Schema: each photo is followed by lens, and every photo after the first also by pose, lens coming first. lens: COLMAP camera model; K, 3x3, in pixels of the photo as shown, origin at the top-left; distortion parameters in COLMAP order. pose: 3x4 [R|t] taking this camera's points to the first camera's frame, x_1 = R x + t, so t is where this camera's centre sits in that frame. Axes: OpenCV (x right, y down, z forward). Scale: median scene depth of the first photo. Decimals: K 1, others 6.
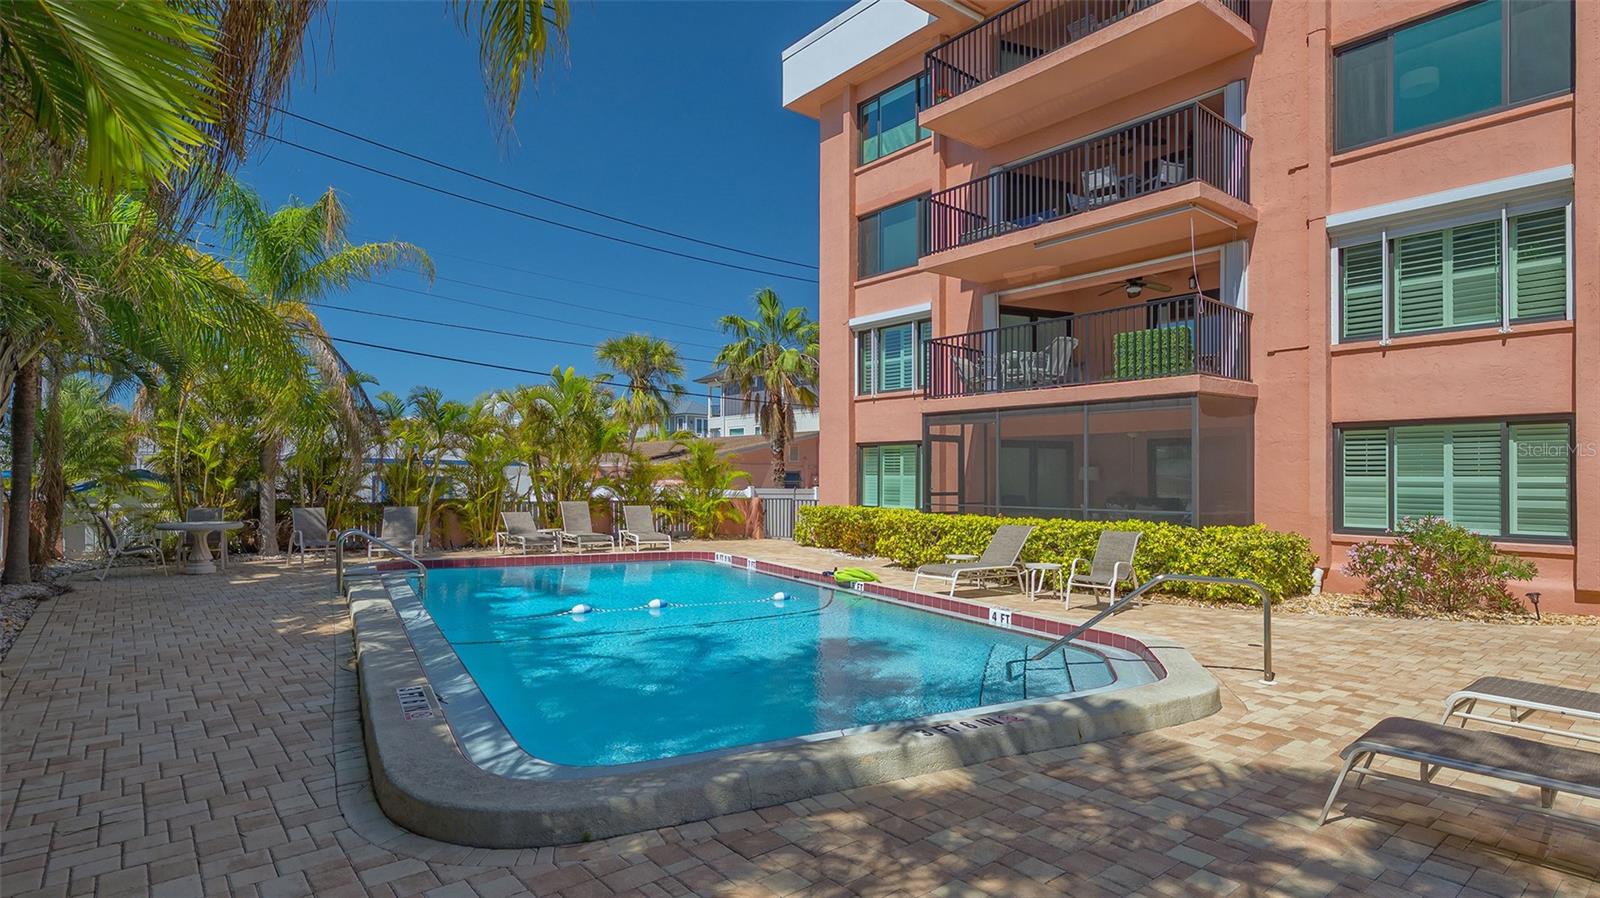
lens RADIAL K [[853.3, 0, 798.5], [0, 853.3, 486.9], [0, 0, 1]] dist [0.000423, 0.000167]
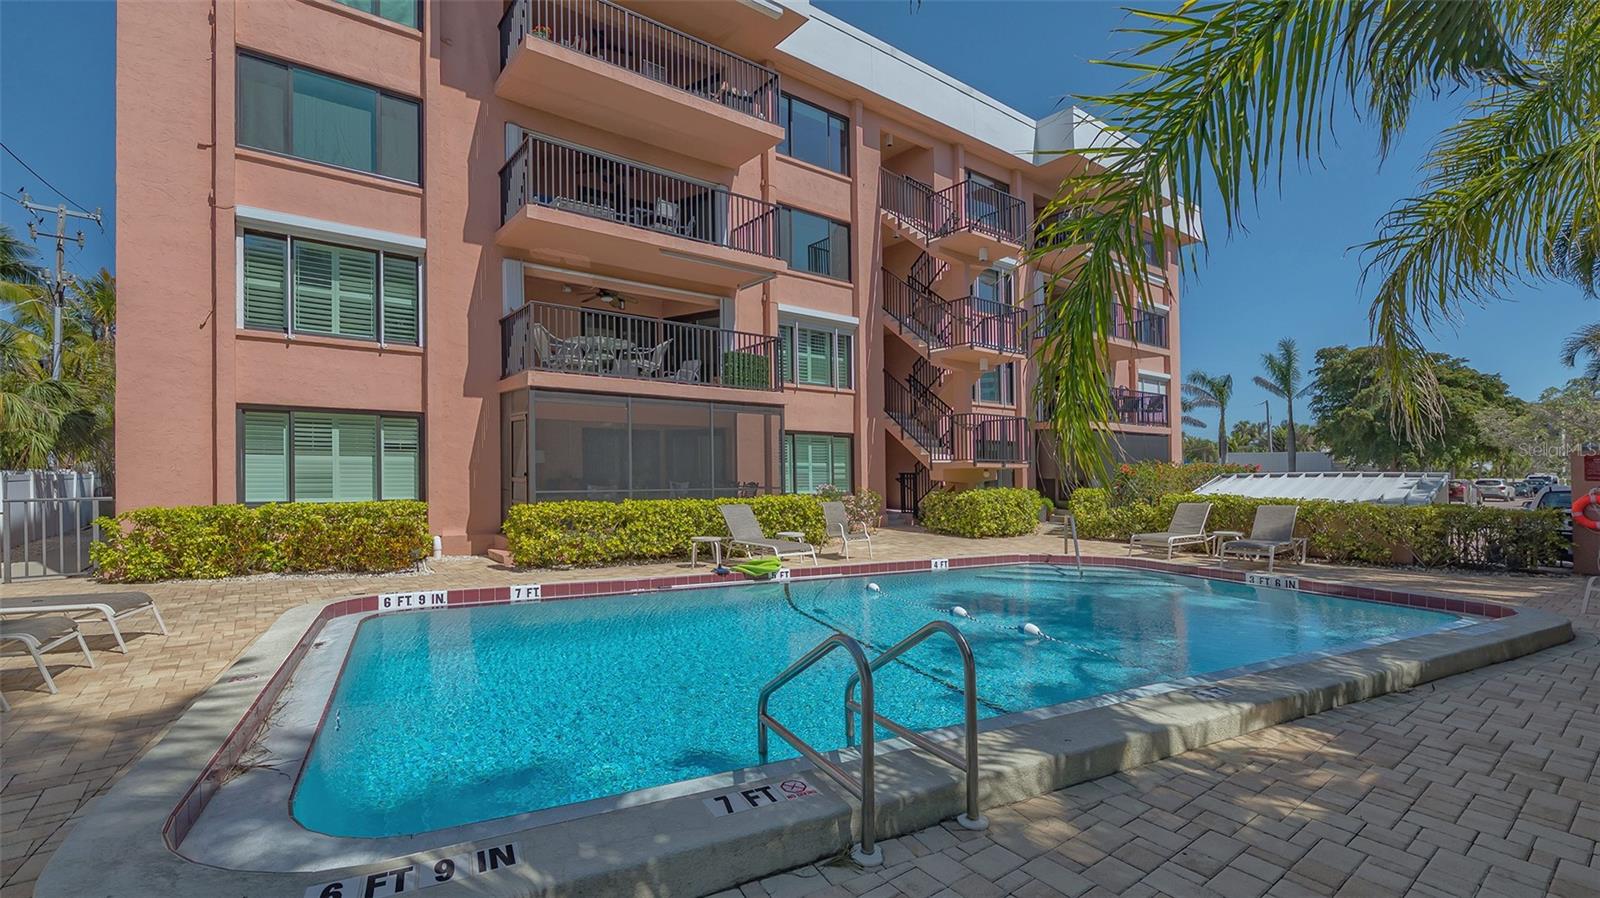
lens RADIAL K [[714.8, 0, 800.0], [0, 714.8, 449.0], [0, 0, 1]] dist [0.000332, 0.000029]
pose [[0.006972, 0.018233, 0.999809, -0.253646], [-0.001553, 0.999833, -0.018222, -0.004436], [-0.999974, -0.001425, 0.006999, 0.324310]]
